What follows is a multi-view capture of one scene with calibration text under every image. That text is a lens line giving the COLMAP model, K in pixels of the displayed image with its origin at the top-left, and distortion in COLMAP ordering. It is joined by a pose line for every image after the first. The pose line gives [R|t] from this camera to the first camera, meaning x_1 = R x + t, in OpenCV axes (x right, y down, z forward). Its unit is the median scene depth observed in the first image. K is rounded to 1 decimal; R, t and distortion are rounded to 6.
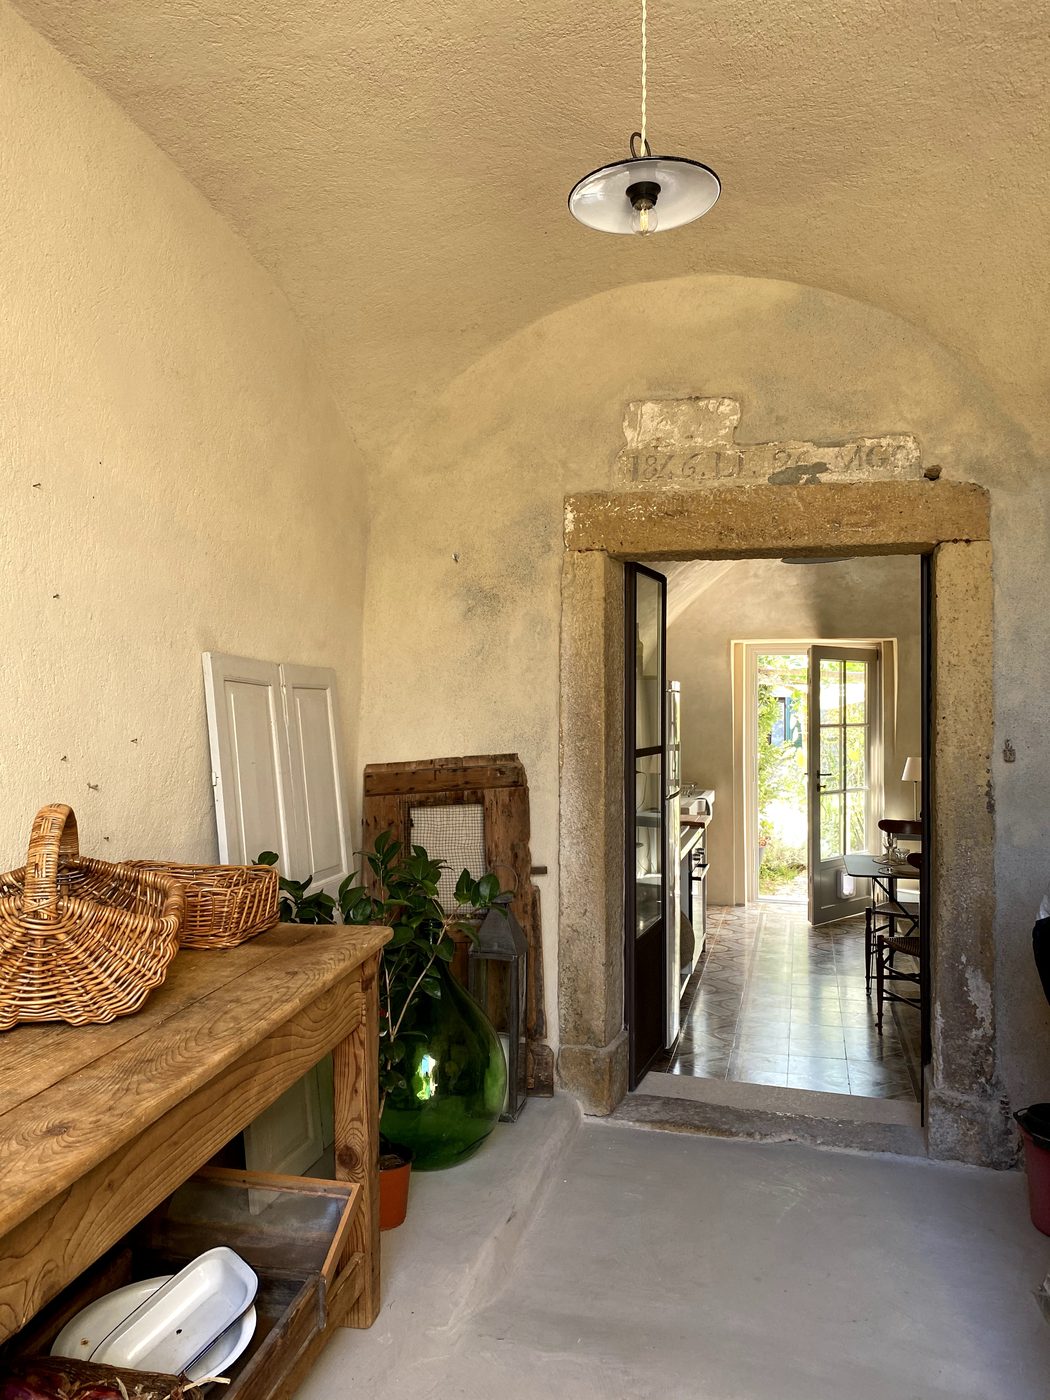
lens RADIAL K [[1065.1, 0, 537.3], [0, 1065.1, 694.5], [0, 0, 1]] dist [0.141847, -0.343582]
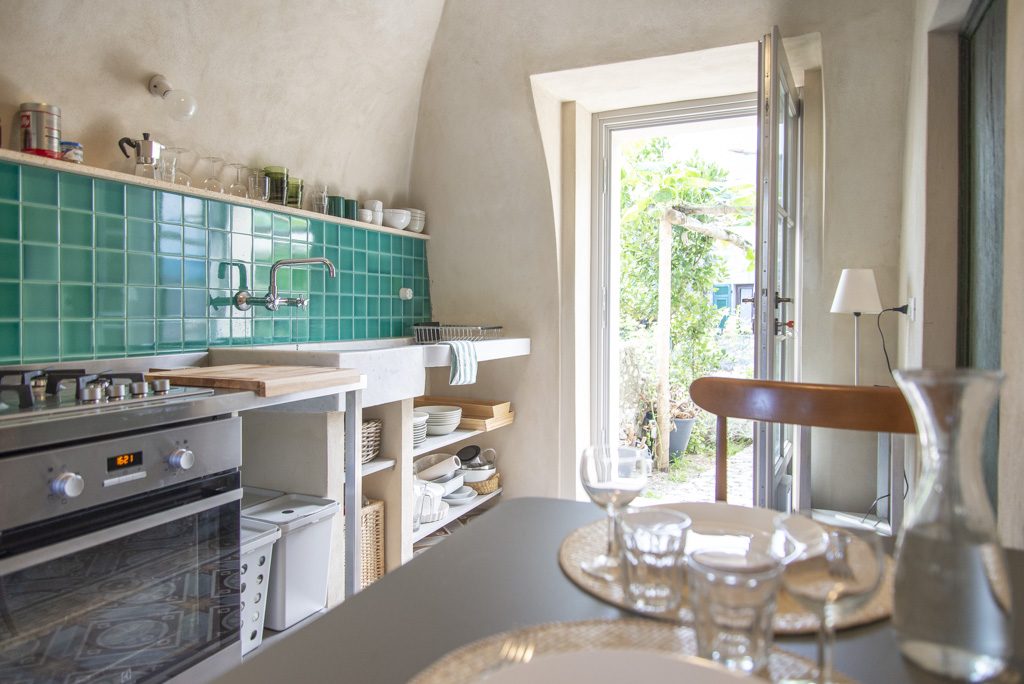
lens RADIAL K [[719.6, 0, 511.5], [0, 719.6, 323.9], [0, 0, 1]] dist [0.000955, -0.000096]
pose [[0.983945, -0.001571, -0.178463, 0.553563], [0.006077, 0.999676, 0.024708, 0.170207], [0.178366, -0.025396, 0.983636, 1.399273]]
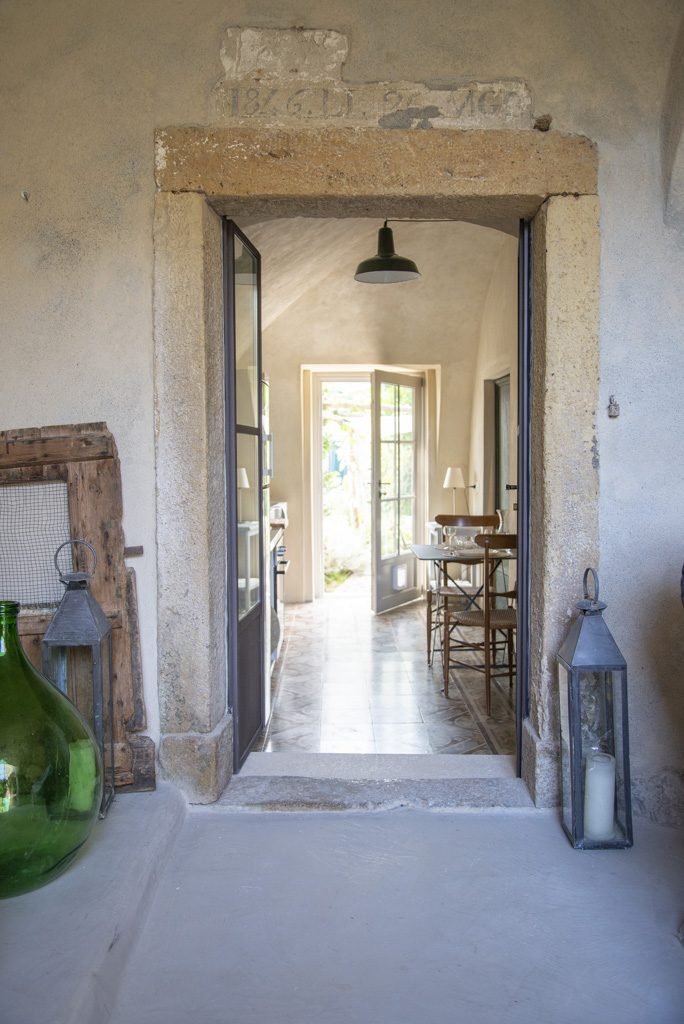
lens RADIAL K [[871.5, 0, 367.5], [0, 871.5, 499.3], [0, 0, 1]] dist [0.001518, 0.004742]
pose [[0.960954, -0.021520, 0.275869, -0.011038], [0.005292, 0.998218, 0.059433, 0.079814], [-0.276657, -0.055652, 0.959356, 0.244416]]
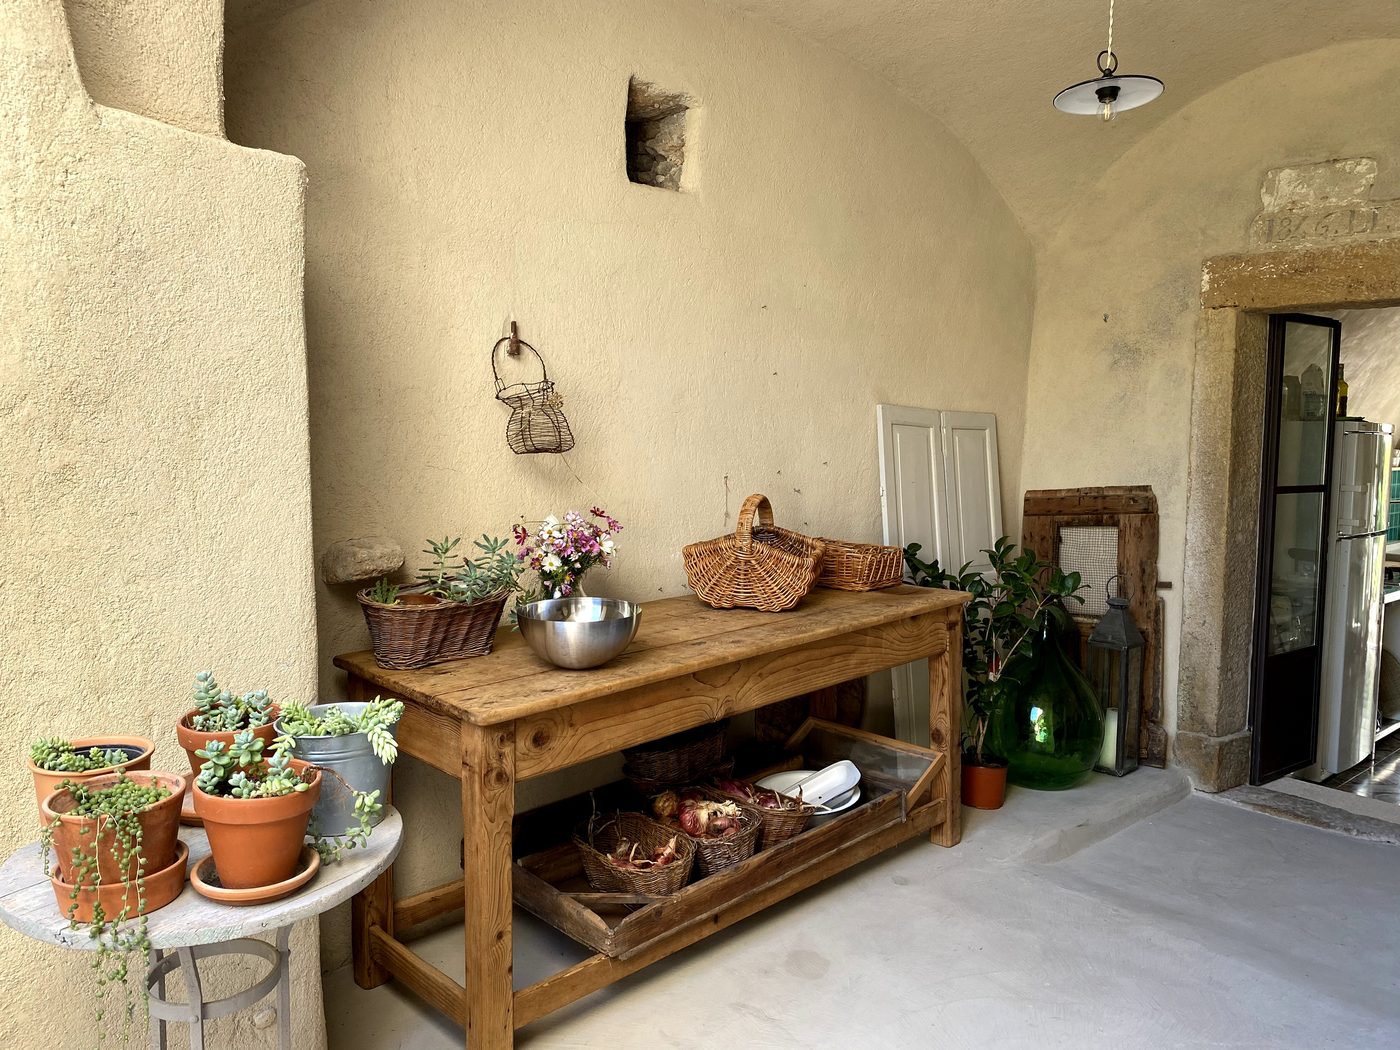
lens RADIAL K [[1076.3, 0, 708.9], [0, 1076.3, 517.1], [0, 0, 1]] dist [0.021217, -0.009745]
pose [[0.842774, 0.049822, -0.535958, 0.215956], [-0.006544, 0.996582, 0.082351, -0.004403], [0.538229, -0.065896, 0.840219, -0.269090]]
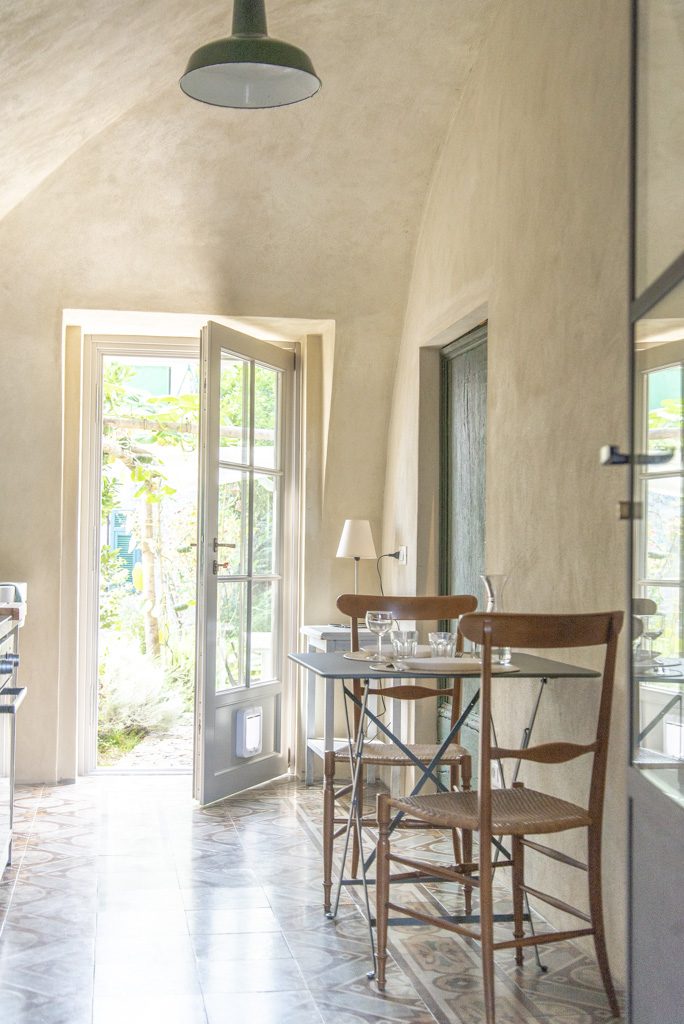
lens RADIAL K [[1371.5, 0, 342.0], [0, 1371.5, 512.0], [0, 0, 1]] dist [0.028760, 0.015228]
pose [[0.918251, 0.019033, 0.395540, 0.073147], [-0.010684, 0.999671, -0.023301, 0.162840], [-0.395854, 0.017171, 0.918153, 0.639072]]
